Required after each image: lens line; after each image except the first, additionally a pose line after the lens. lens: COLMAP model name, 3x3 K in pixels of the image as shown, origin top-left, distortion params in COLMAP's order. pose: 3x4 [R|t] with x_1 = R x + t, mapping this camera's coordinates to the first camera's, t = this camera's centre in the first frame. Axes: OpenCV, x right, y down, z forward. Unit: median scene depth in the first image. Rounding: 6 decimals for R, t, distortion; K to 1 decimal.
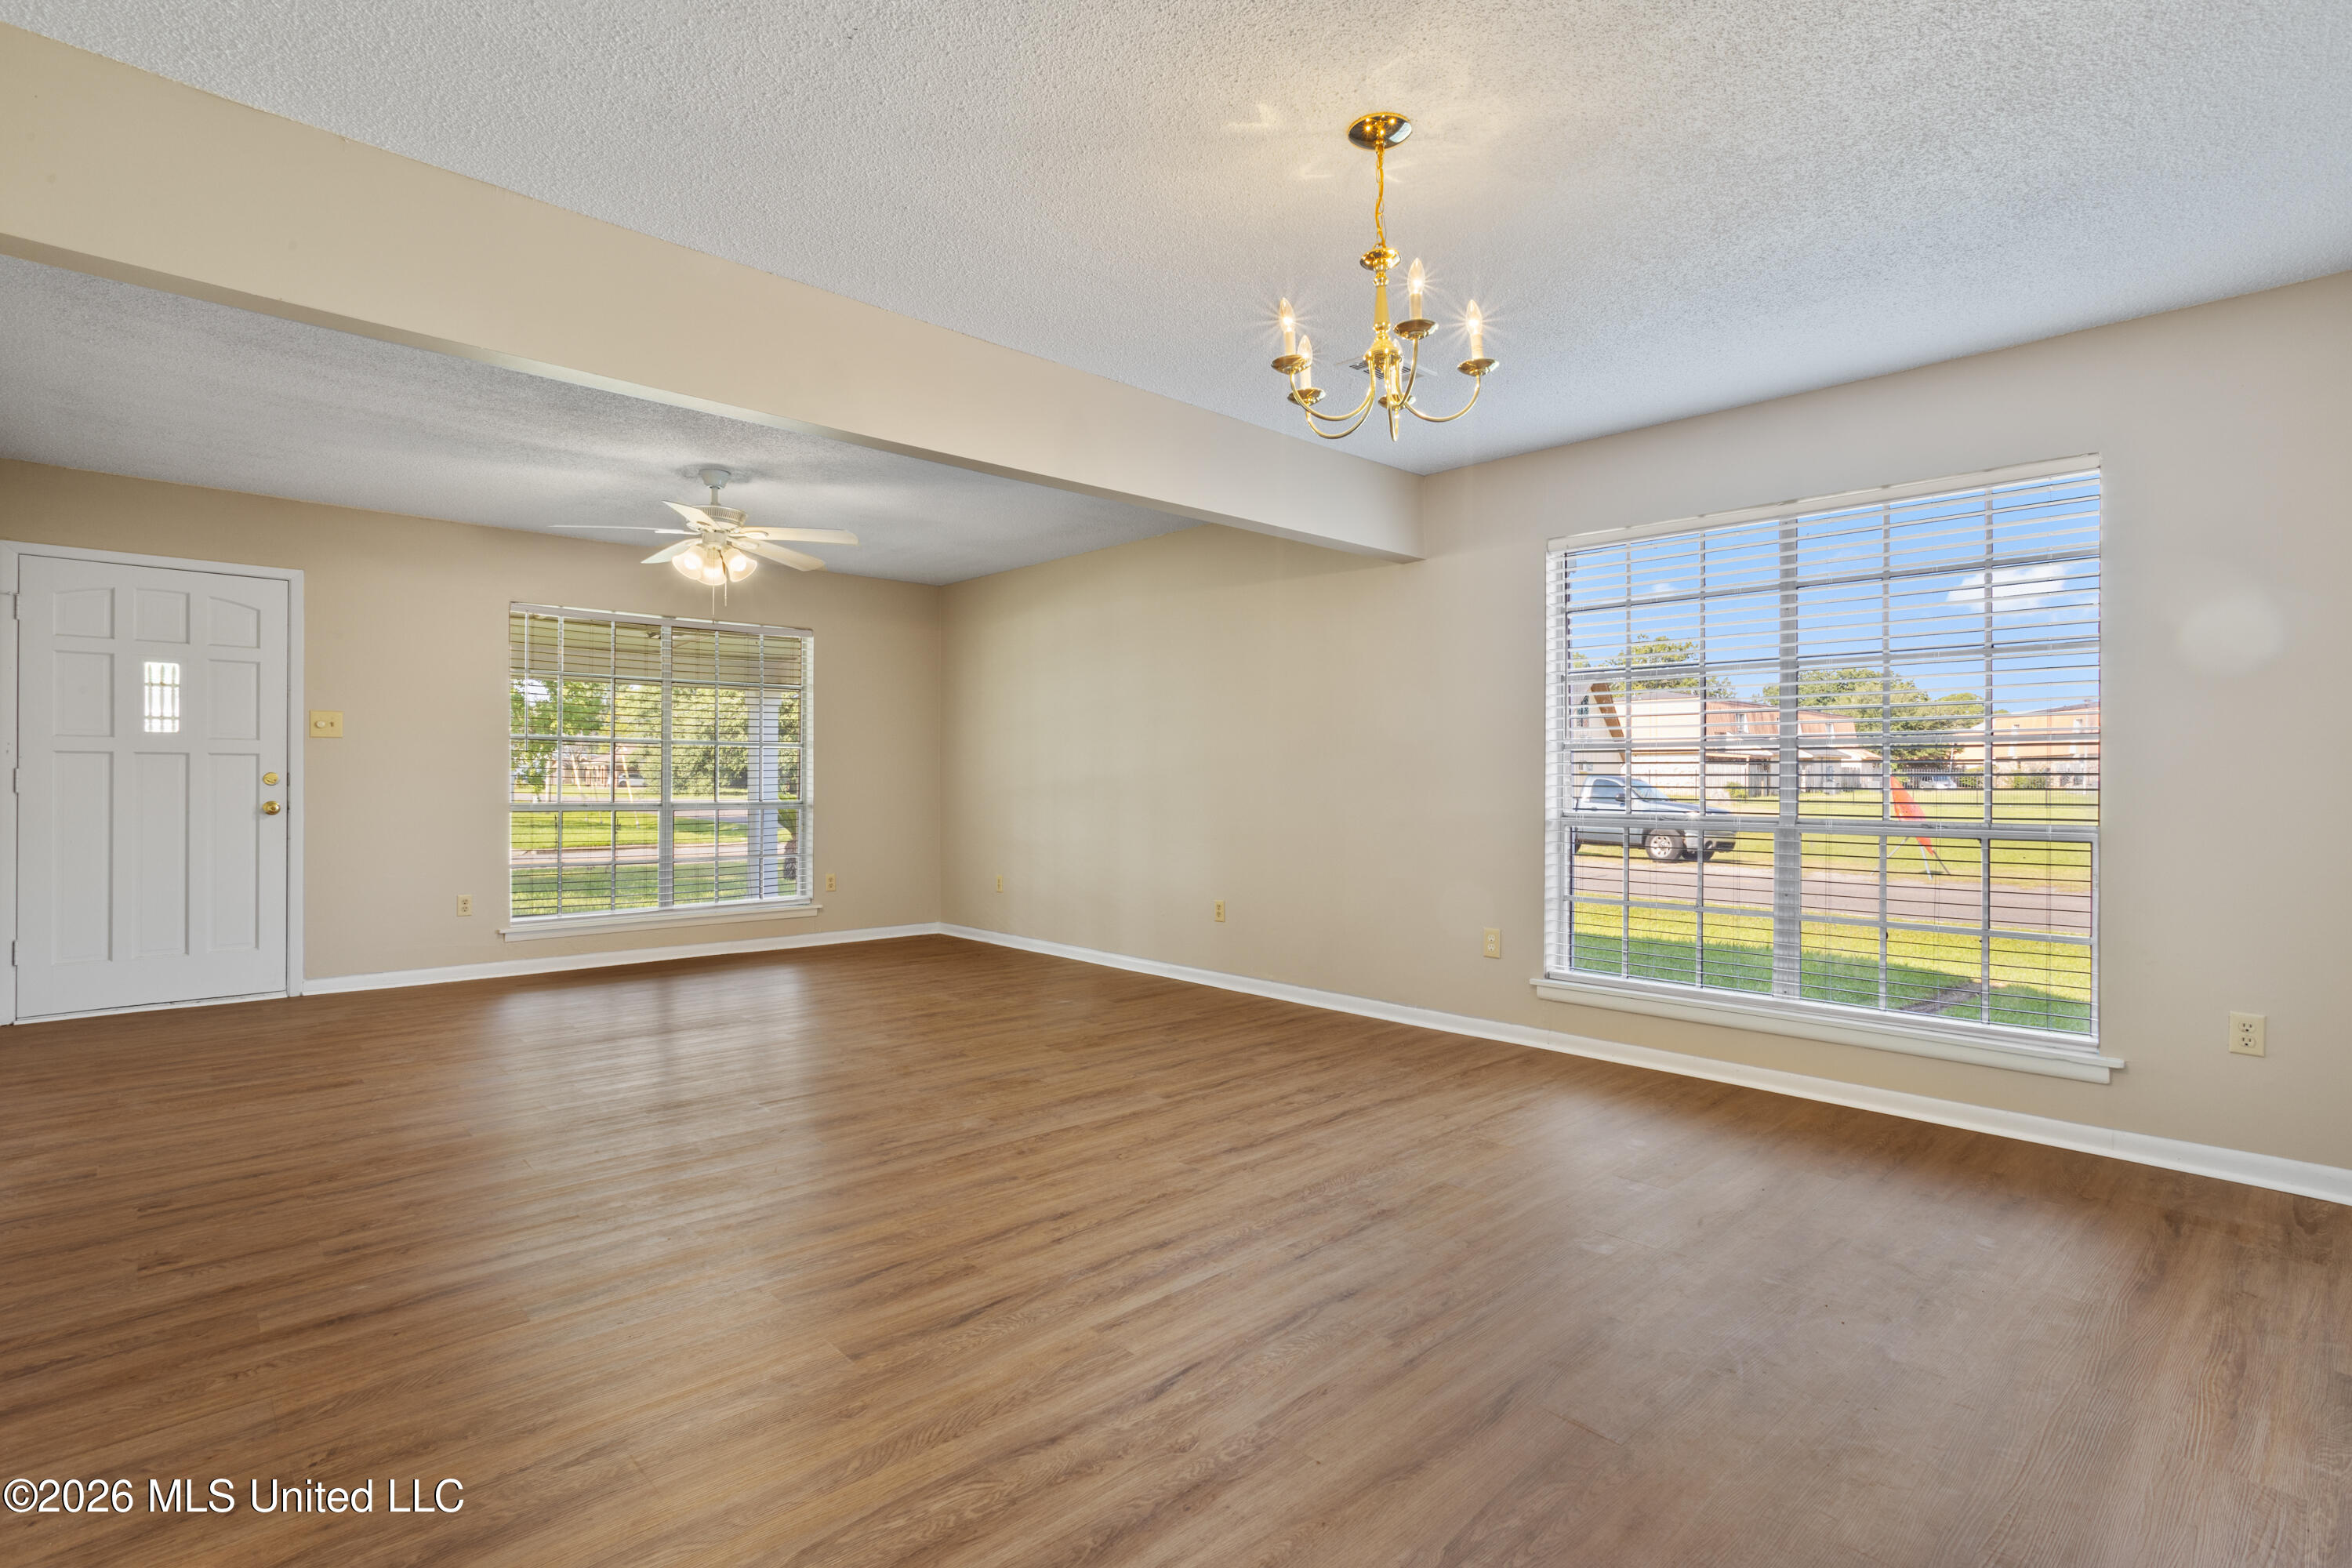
lens RADIAL K [[1130.2, 0, 1173.2], [0, 1130.2, 776.6], [0, 0, 1]] dist [-0.042901, 0.026131]
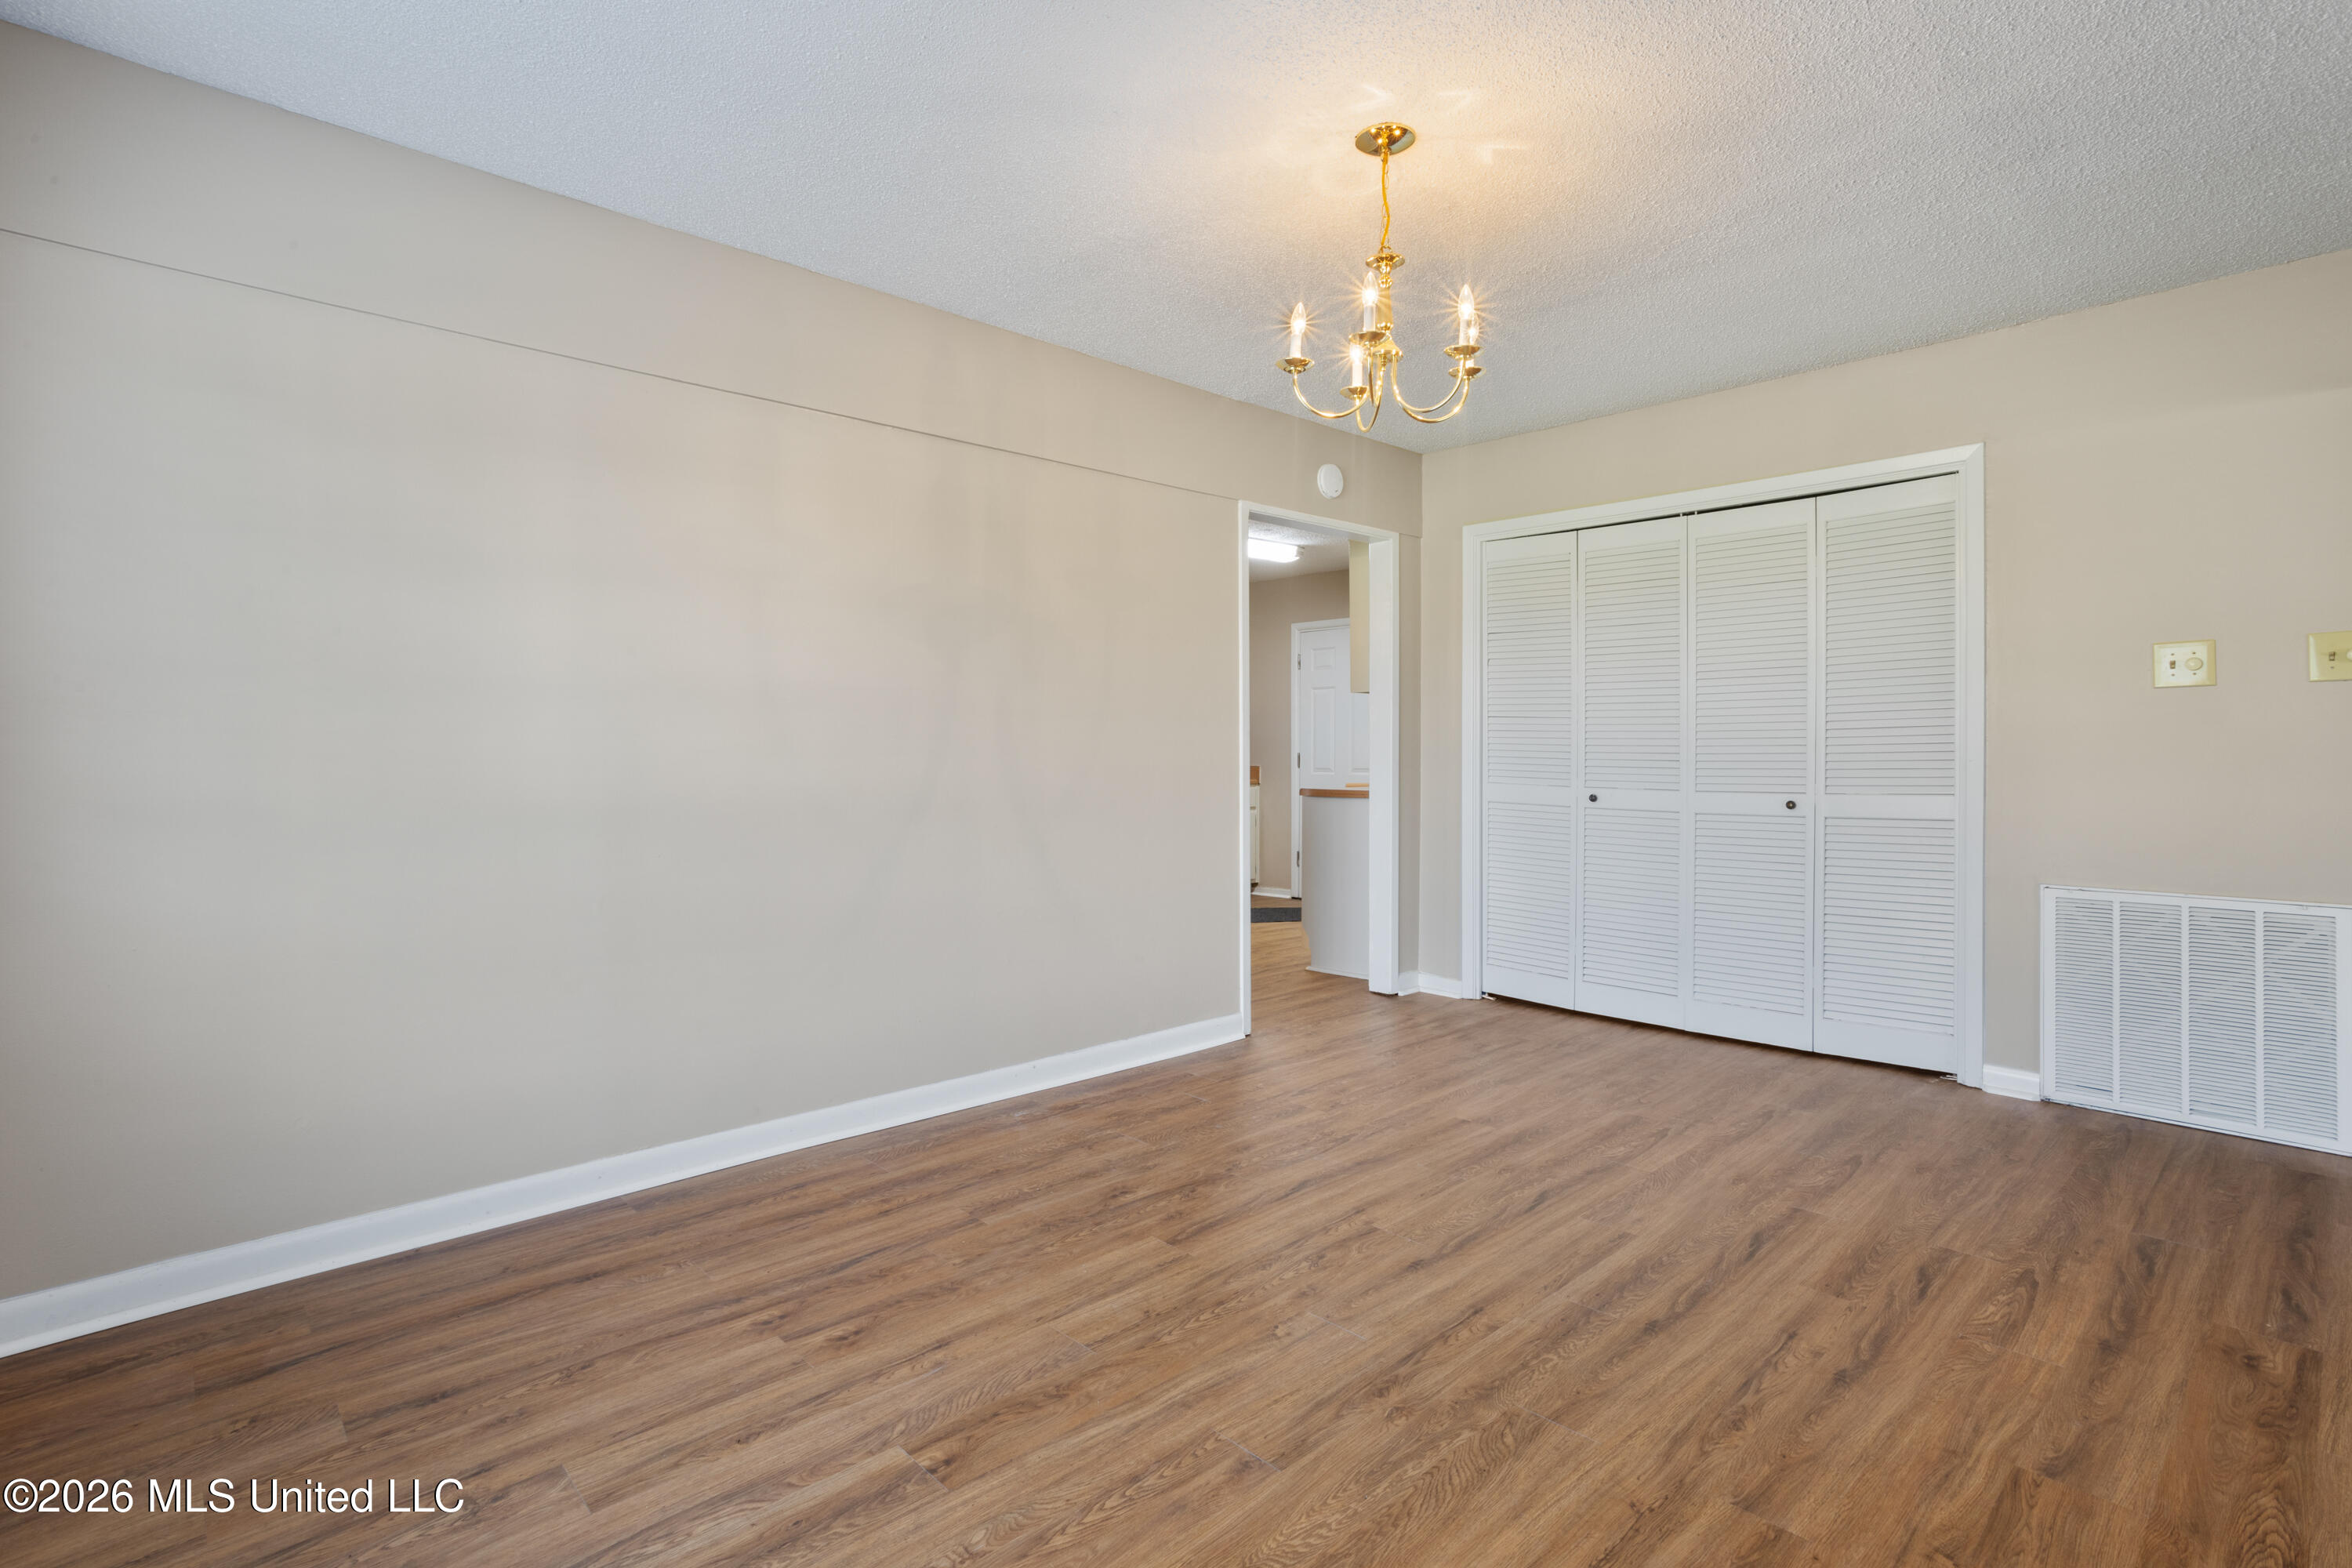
lens RADIAL K [[1130.2, 0, 1170.2], [0, 1130.2, 746.9], [0, 0, 1]] dist [-0.042901, 0.026131]
pose [[-0.999995, -0.002696, -0.001691, 0.255445], [-0.002680, 0.999950, -0.009634, 0.005423], [0.001716, -0.009630, -0.999952, 1.352993]]
